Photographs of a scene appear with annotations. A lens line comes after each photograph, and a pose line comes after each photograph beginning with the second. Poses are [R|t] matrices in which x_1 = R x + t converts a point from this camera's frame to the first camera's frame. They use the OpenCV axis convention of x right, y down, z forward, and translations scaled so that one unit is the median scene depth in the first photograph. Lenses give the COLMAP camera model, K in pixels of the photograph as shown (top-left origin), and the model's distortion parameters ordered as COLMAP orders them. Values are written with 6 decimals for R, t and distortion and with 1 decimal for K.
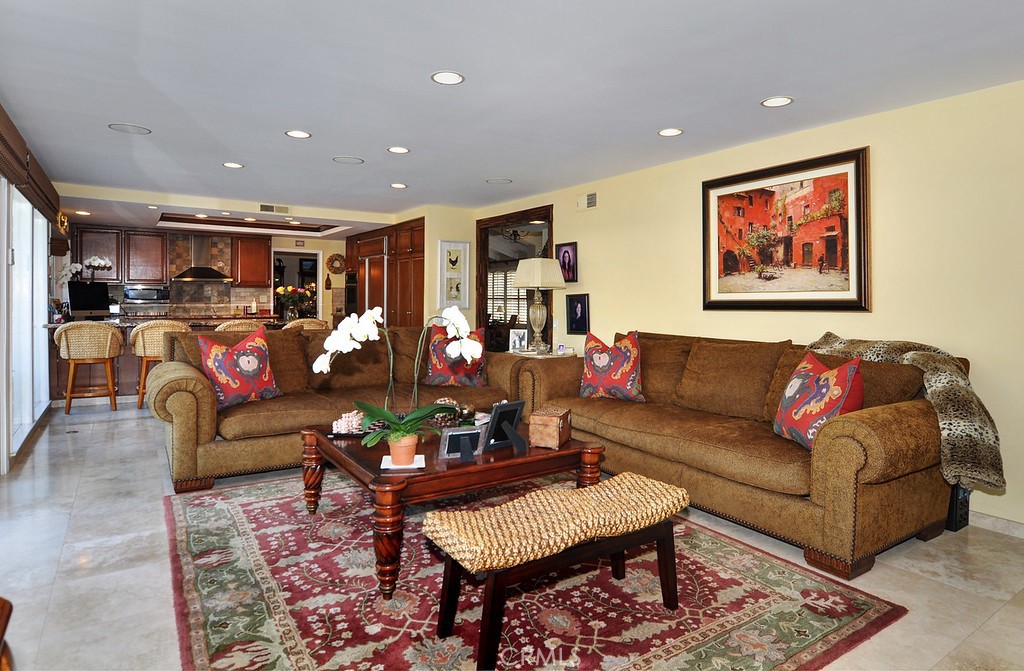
lens RADIAL K [[572.5, 0, 542.2], [0, 572.5, 302.4], [0, 0, 1]] dist [-0.006191, -0.000290]
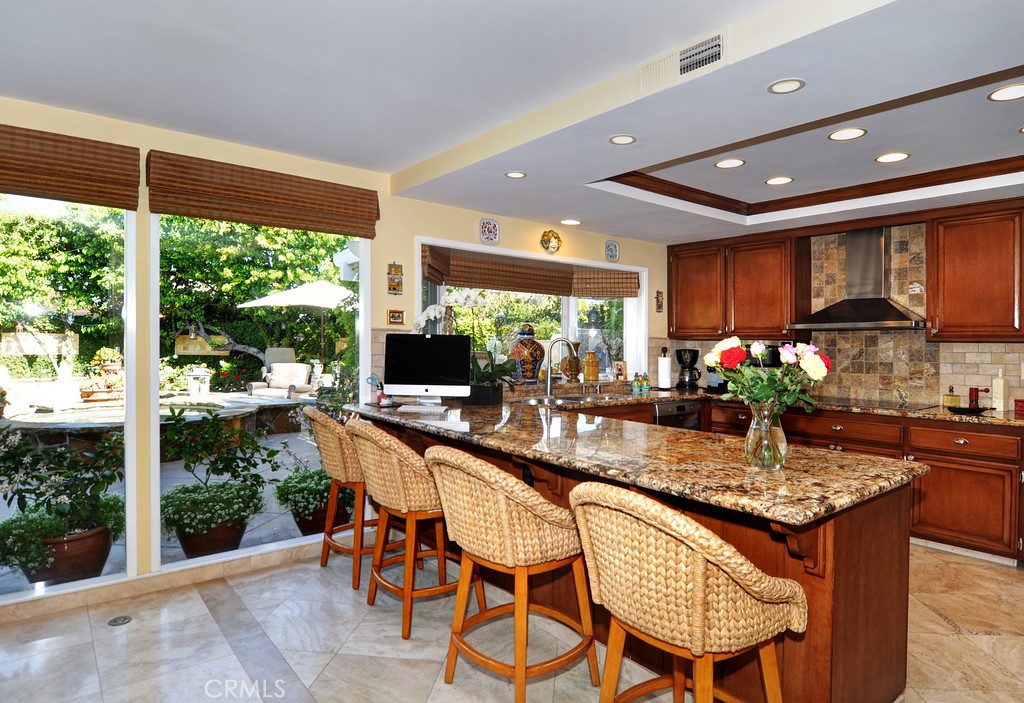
lens RADIAL K [[576.2, 0, 518.8], [0, 576.2, 348.2], [0, 0, 1]] dist [-0.001942, -0.000587]
pose [[0.094568, 0.004334, -0.995509, -0.205222], [-0.018233, 0.999830, 0.002621, -0.022669], [0.995351, 0.017903, 0.094630, 0.881779]]
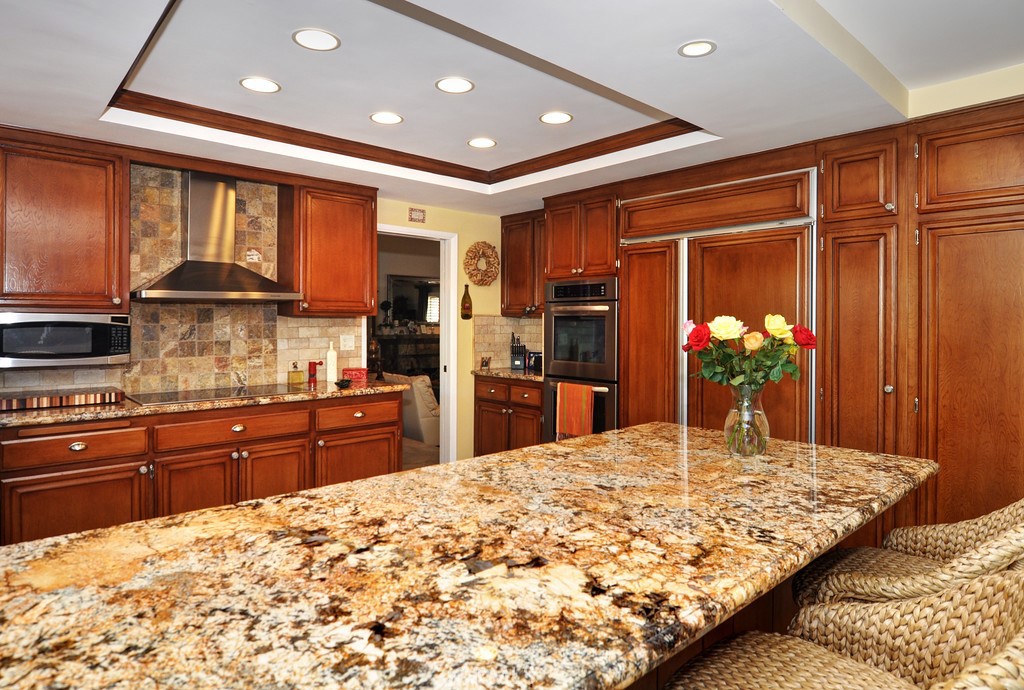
lens RADIAL K [[576.8, 0, 509.0], [0, 576.8, 322.2], [0, 0, 1]] dist [-0.002891, -0.000264]
pose [[0.992187, -0.006183, 0.124602, -0.590272], [0.006984, 0.999958, -0.005989, -0.024878], [-0.124560, 0.006813, 0.992189, 0.790499]]
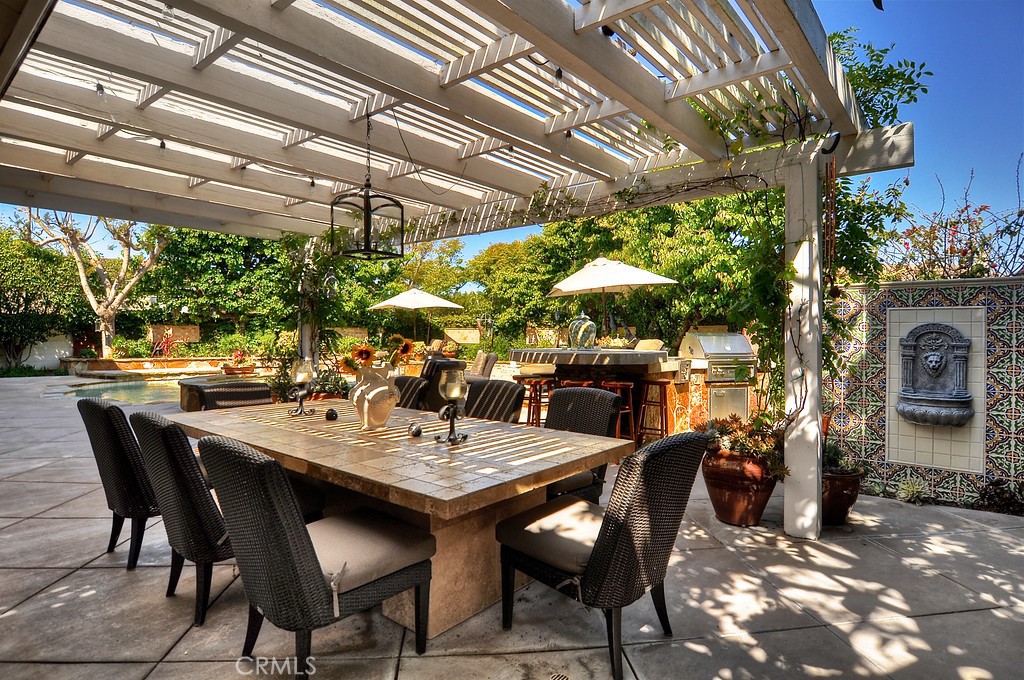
lens RADIAL K [[550.8, 0, 512.9], [0, 550.8, 337.0], [0, 0, 1]] dist [-0.011063, -0.008482]
pose [[-0.959654, -0.013369, -0.280866, -1.491767], [-0.017007, 0.999800, 0.010518, -0.021683], [0.280670, 0.014870, -0.959689, 1.775942]]
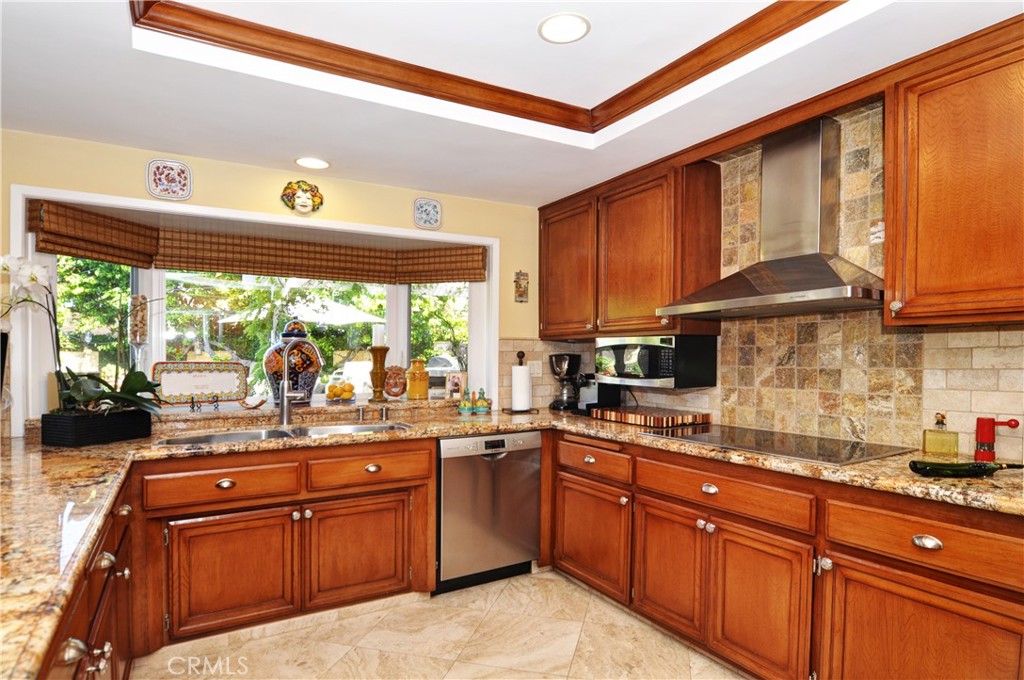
lens RADIAL K [[545.8, 0, 498.4], [0, 545.8, 374.5], [0, 0, 1]] dist [-0.000889, -0.001542]
pose [[-0.066245, 0.031431, -0.997308, -0.436940], [-0.000507, 0.999503, 0.031534, -0.020214], [0.997803, 0.002595, -0.066196, 1.151723]]
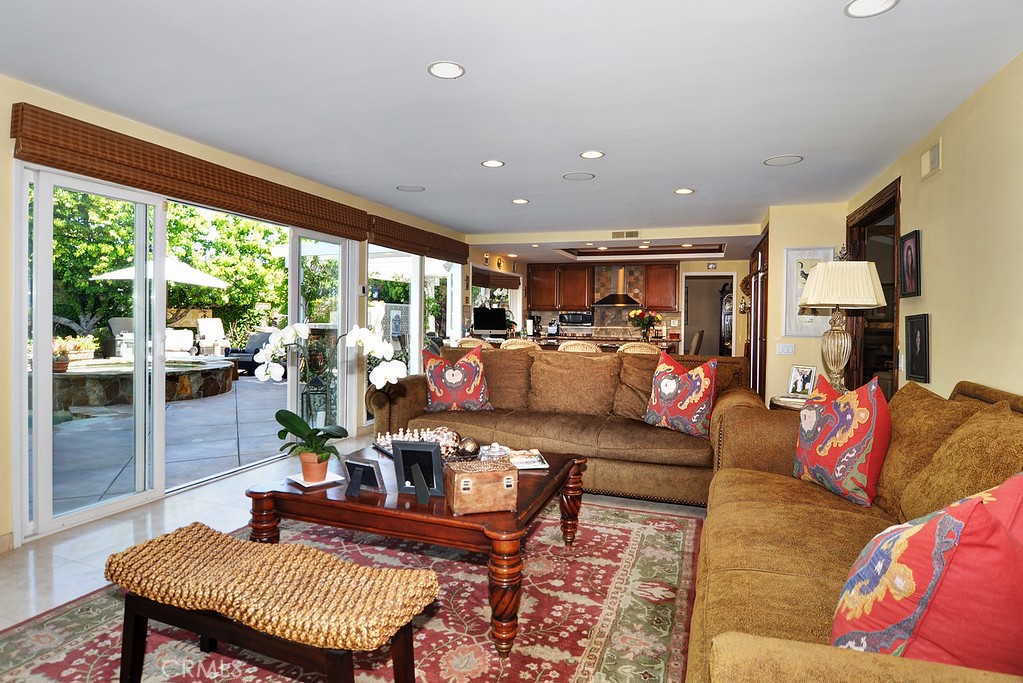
lens RADIAL K [[569.2, 0, 484.1], [0, 569.2, 323.4], [0, 0, 1]] dist [-0.008646, -0.001415]
pose [[0.564264, 0.005925, -0.825573, 0.224458], [-0.013753, 0.999903, -0.002224, 0.001714], [0.825480, 0.012609, 0.564290, 0.205086]]
